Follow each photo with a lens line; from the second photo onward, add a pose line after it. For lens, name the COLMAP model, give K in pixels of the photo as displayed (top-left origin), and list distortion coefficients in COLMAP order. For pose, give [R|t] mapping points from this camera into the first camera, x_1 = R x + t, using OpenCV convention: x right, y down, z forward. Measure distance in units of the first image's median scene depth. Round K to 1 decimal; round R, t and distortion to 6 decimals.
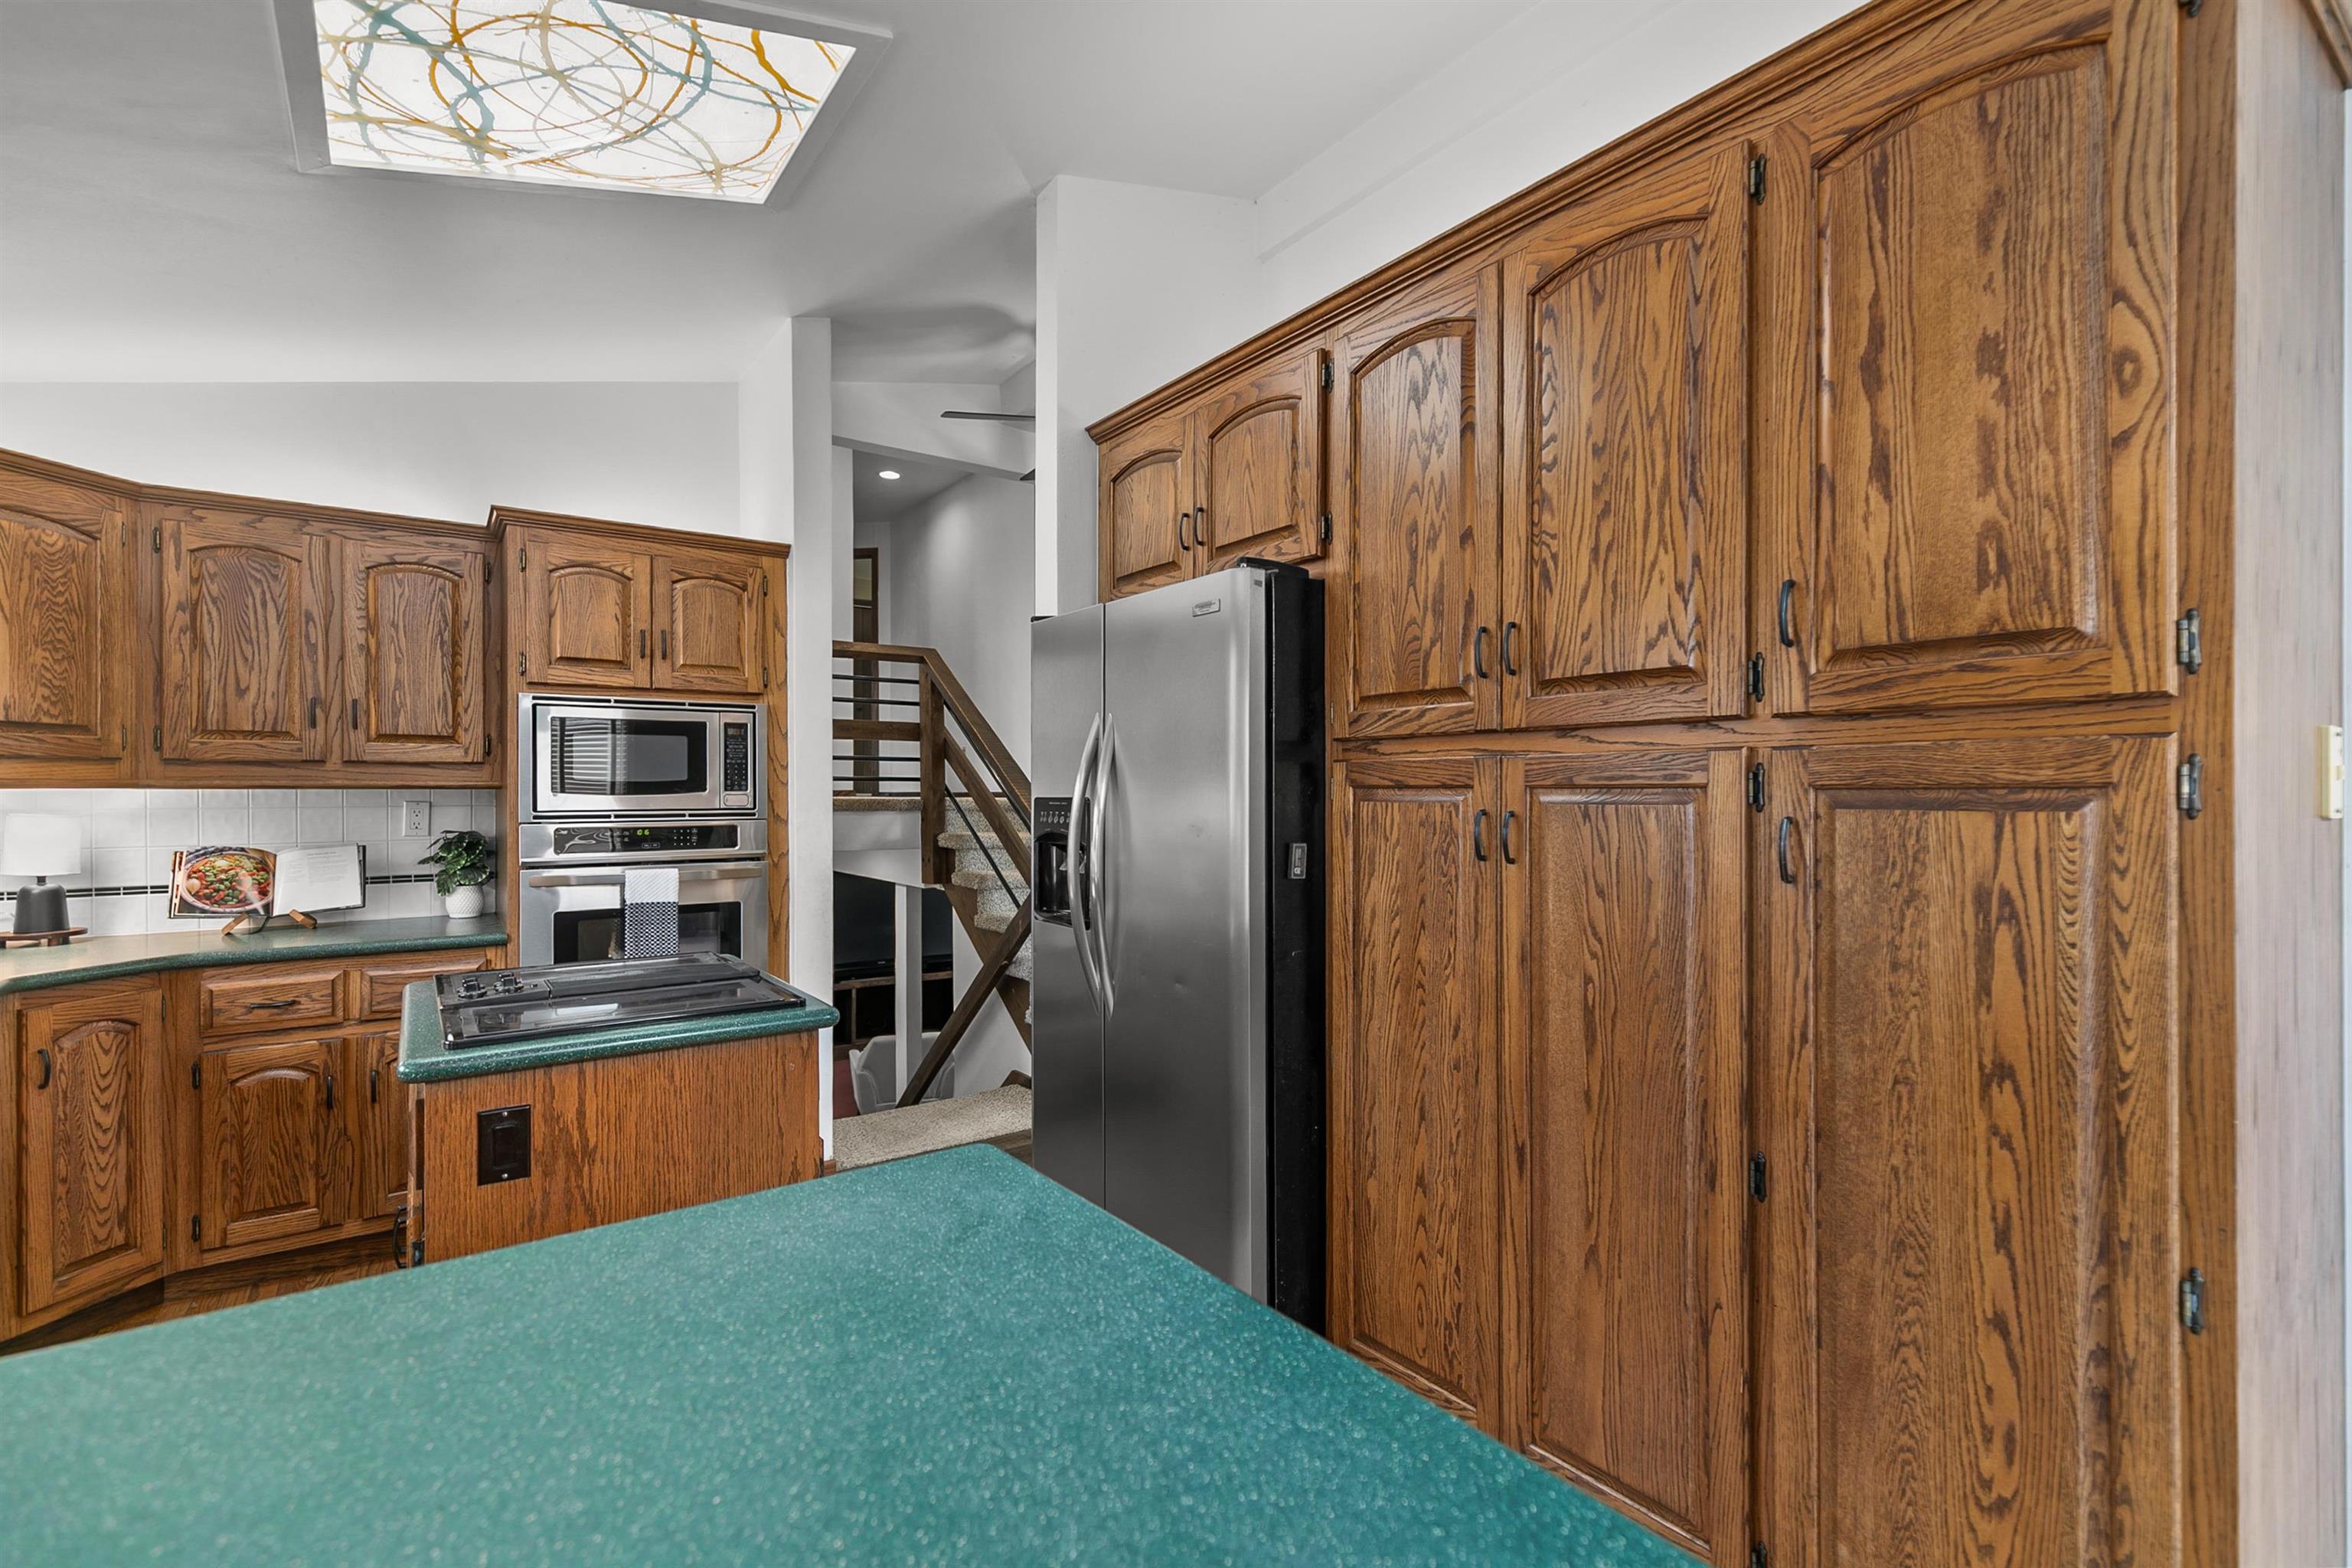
lens RADIAL K [[1088.3, 0, 1198.9], [0, 1088.3, 785.9], [0, 0, 1]] dist [0.012306, 0.000102]
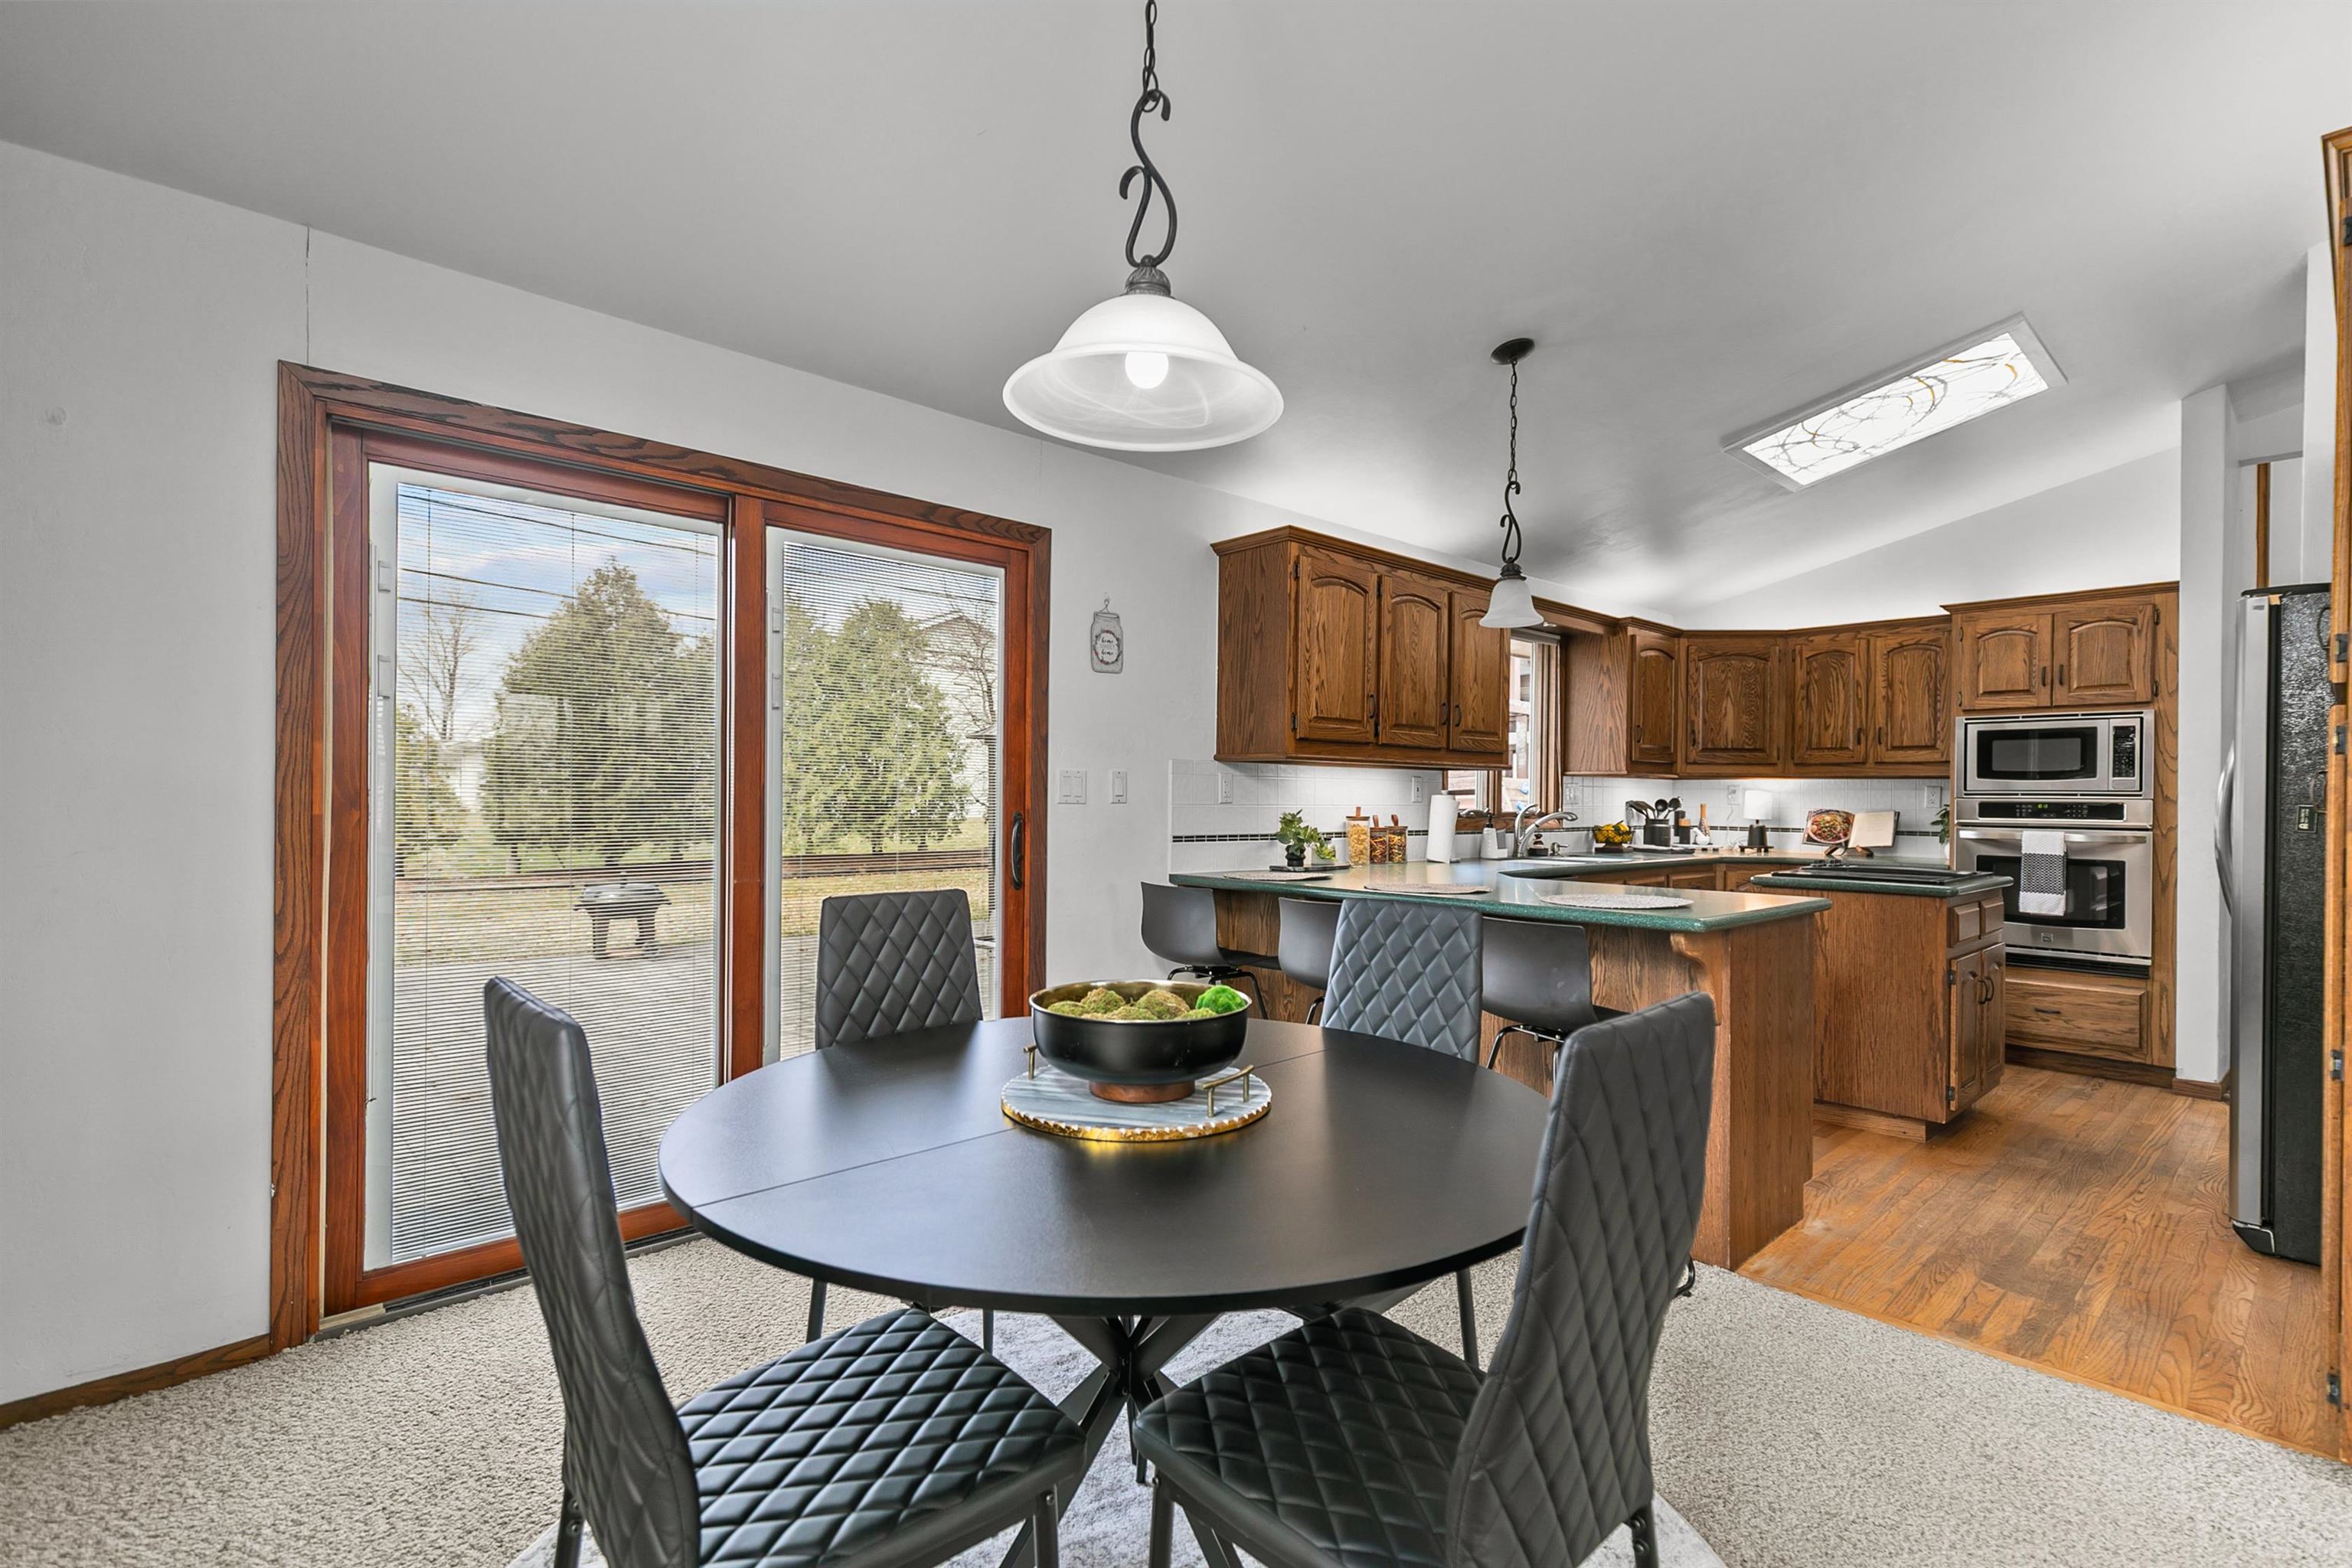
lens RADIAL K [[1065.6, 0, 1178.4], [0, 1065.6, 797.2], [0, 0, 1]] dist [0.003897, -0.000025]
pose [[0.103138, 0.006003, -0.994649, 0.894528], [-0.004038, 0.999976, 0.005616, 0.031416], [0.994659, 0.003437, 0.103159, -0.331048]]
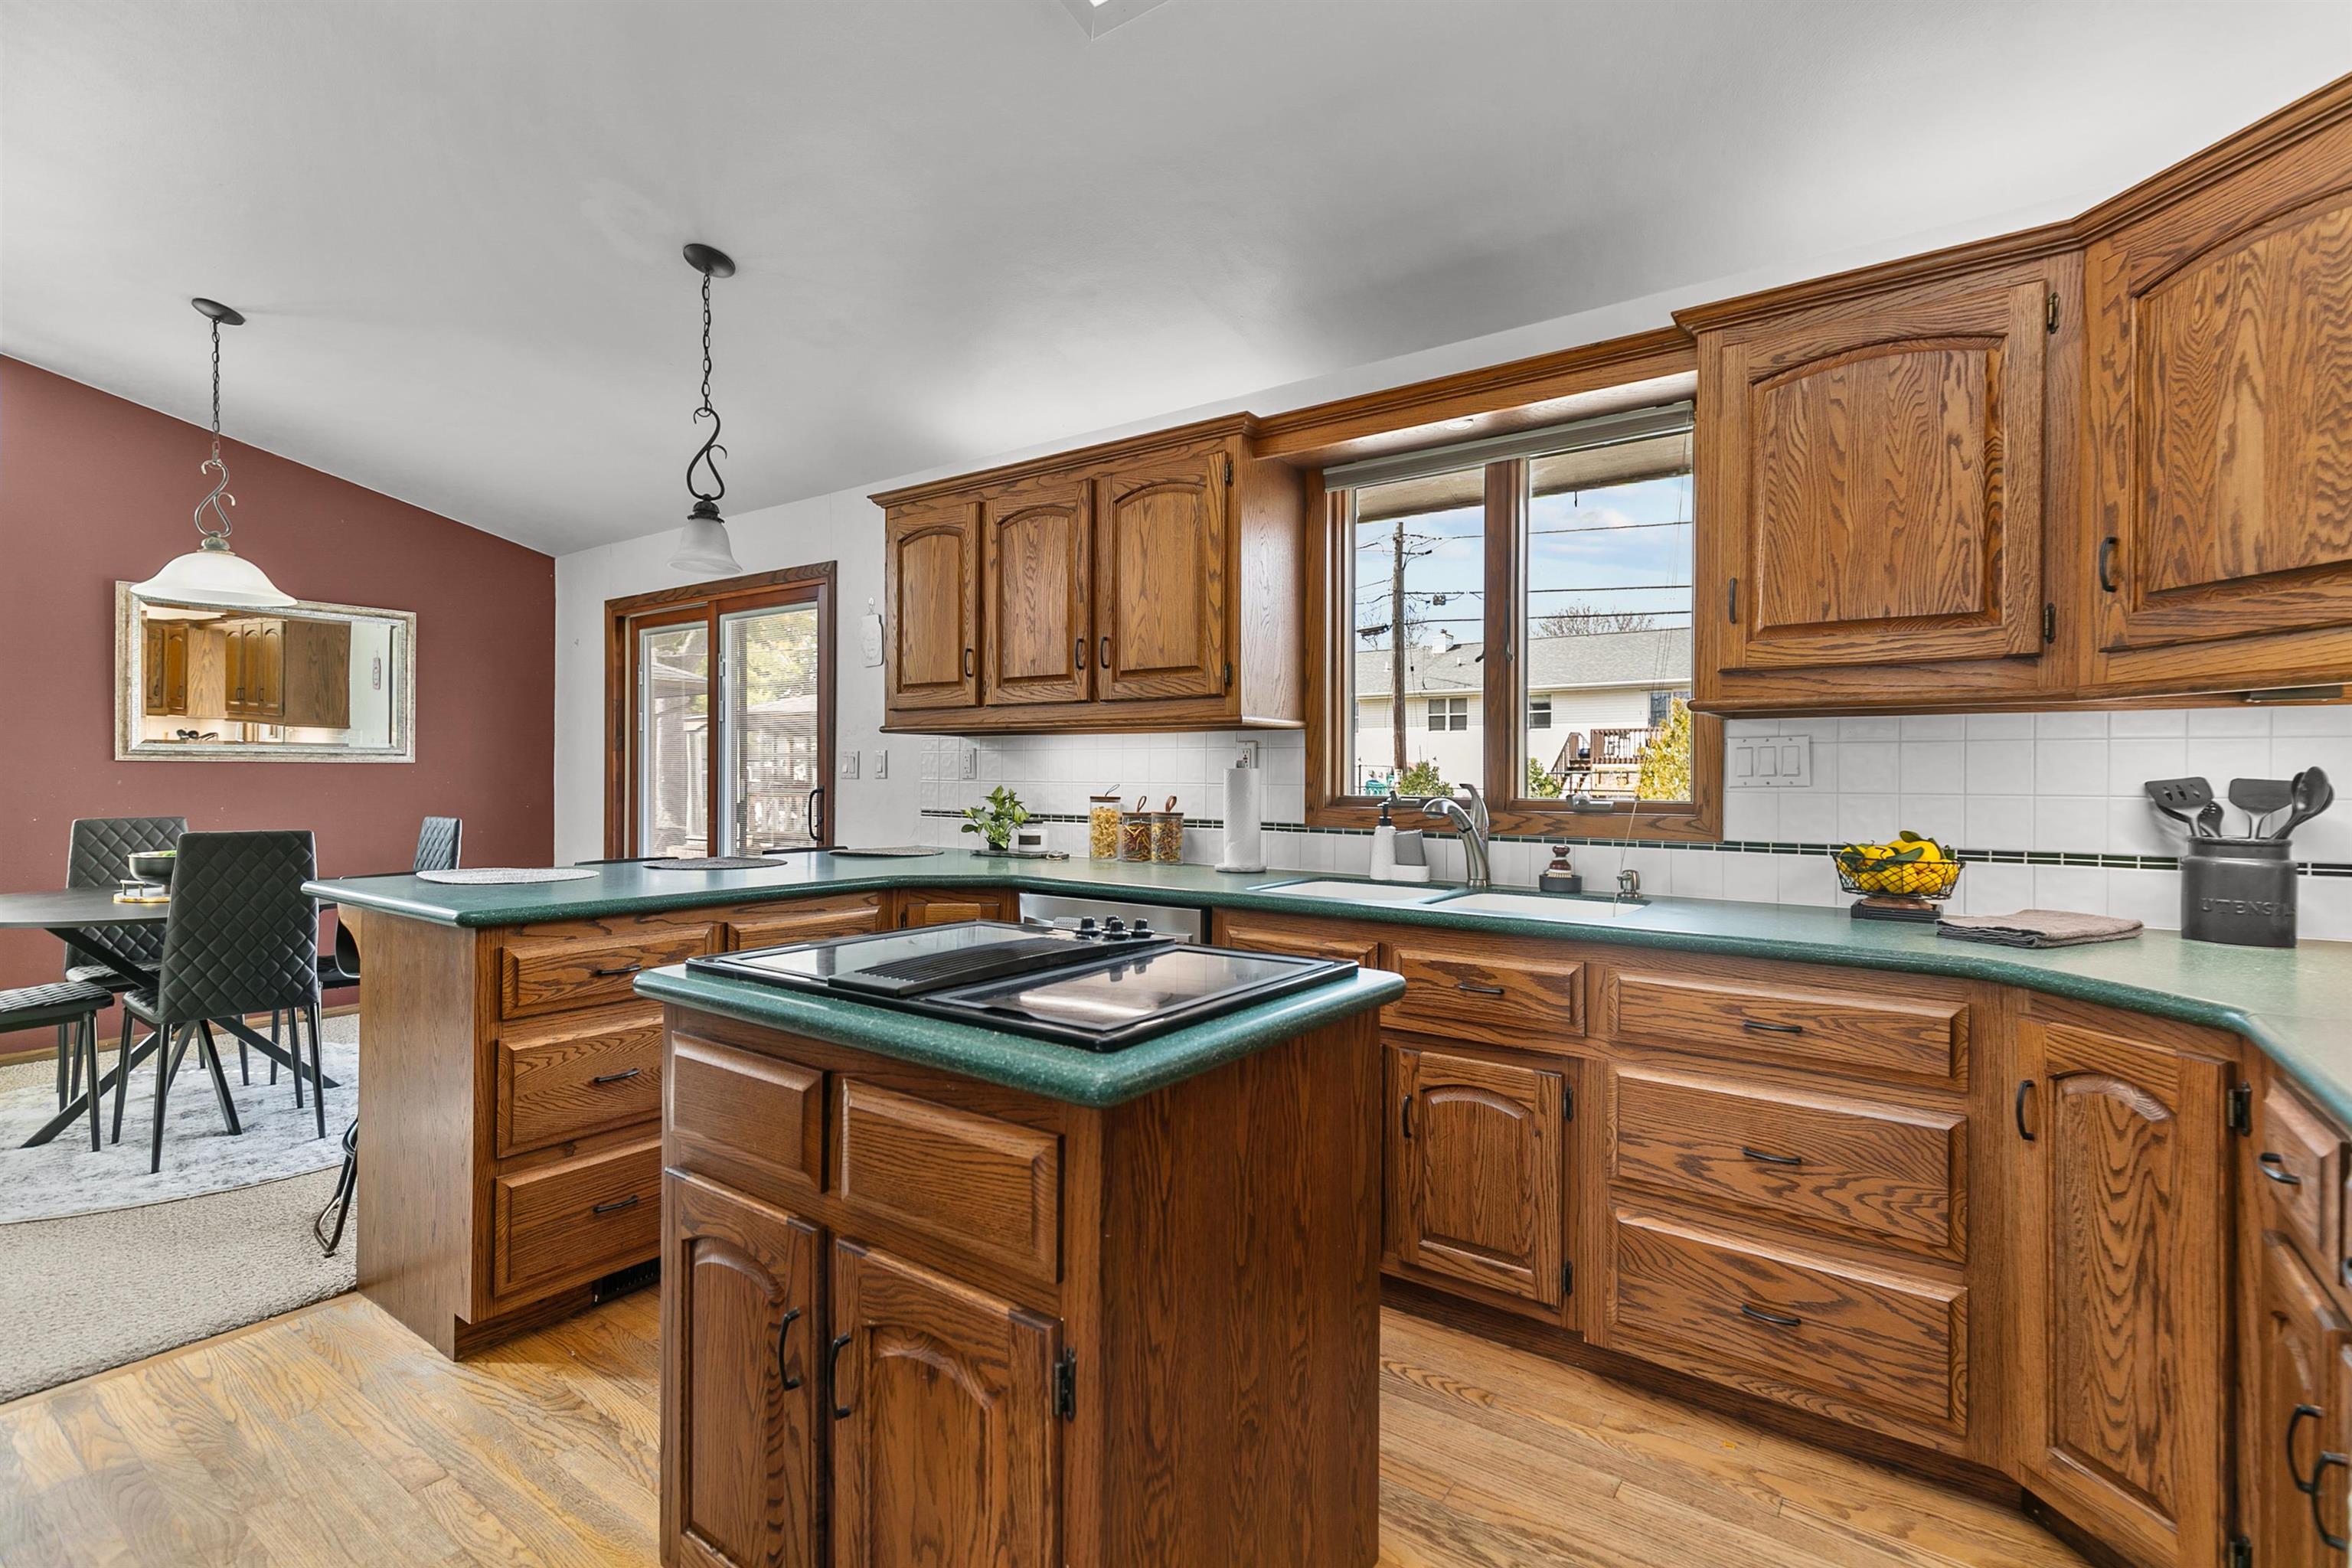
lens RADIAL K [[1070.2, 0, 1191.7], [0, 1070.2, 762.2], [0, 0, 1]] dist [0.011440, 0.000028]
pose [[-0.949408, -0.007936, -0.313945, -0.304238], [-0.001954, 0.999811, -0.019363, 0.050606], [0.314039, -0.017770, -0.949244, 1.225310]]
